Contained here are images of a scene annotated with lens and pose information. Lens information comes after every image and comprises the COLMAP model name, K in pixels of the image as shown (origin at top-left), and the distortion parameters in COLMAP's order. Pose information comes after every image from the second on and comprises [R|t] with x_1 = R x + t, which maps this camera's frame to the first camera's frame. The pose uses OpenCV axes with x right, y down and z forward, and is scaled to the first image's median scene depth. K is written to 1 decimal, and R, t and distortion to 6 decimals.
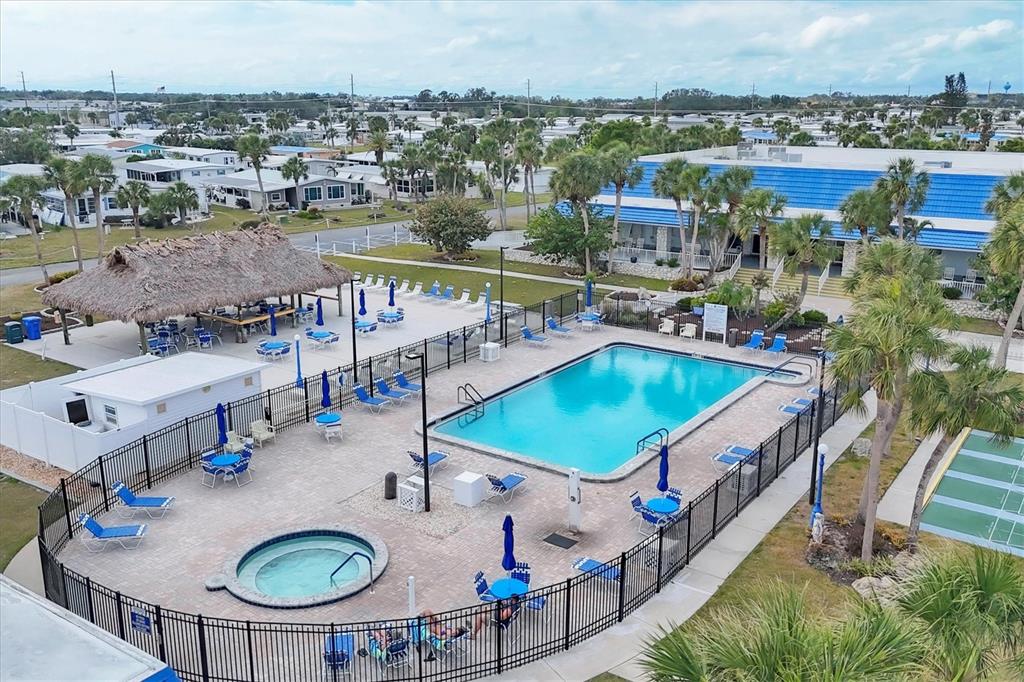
lens RADIAL K [[881.6, 0, 512.0], [0, 881.6, 341.0], [0, 0, 1]] dist [0.150755, -0.239029]
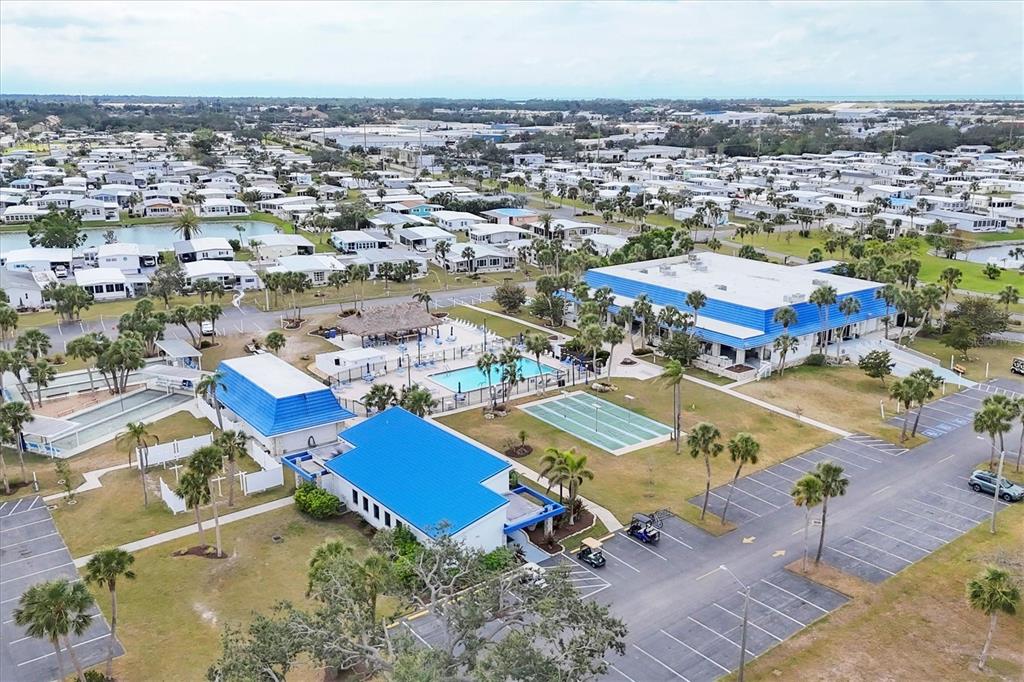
lens RADIAL K [[881.6, 0, 512.0], [0, 881.6, 341.0], [0, 0, 1]] dist [0.150755, -0.239029]
pose [[0.945190, 0.084337, -0.315442, 0.697082], [-0.083781, 0.996366, 0.015348, -0.063610], [0.315590, 0.011922, 0.948821, -1.159473]]
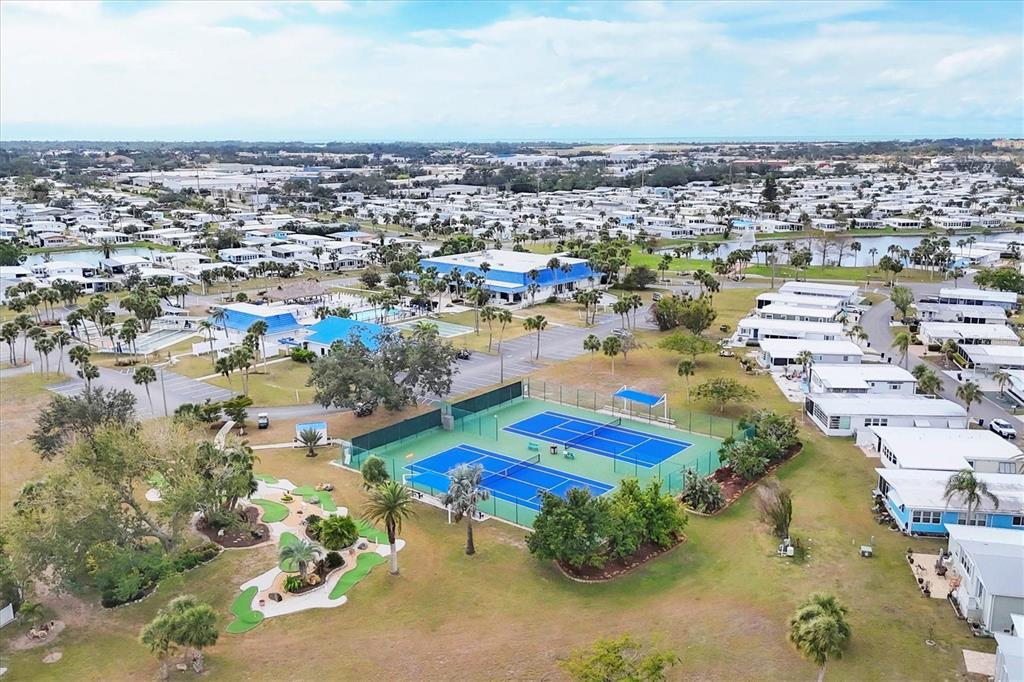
lens RADIAL K [[881.6, 0, 512.0], [0, 881.6, 341.0], [0, 0, 1]] dist [0.150755, -0.239029]
pose [[0.993623, 0.015512, -0.111685, 0.943482], [-0.020041, 0.999017, -0.039548, 0.254621], [0.110962, 0.041534, 0.992956, -2.534867]]
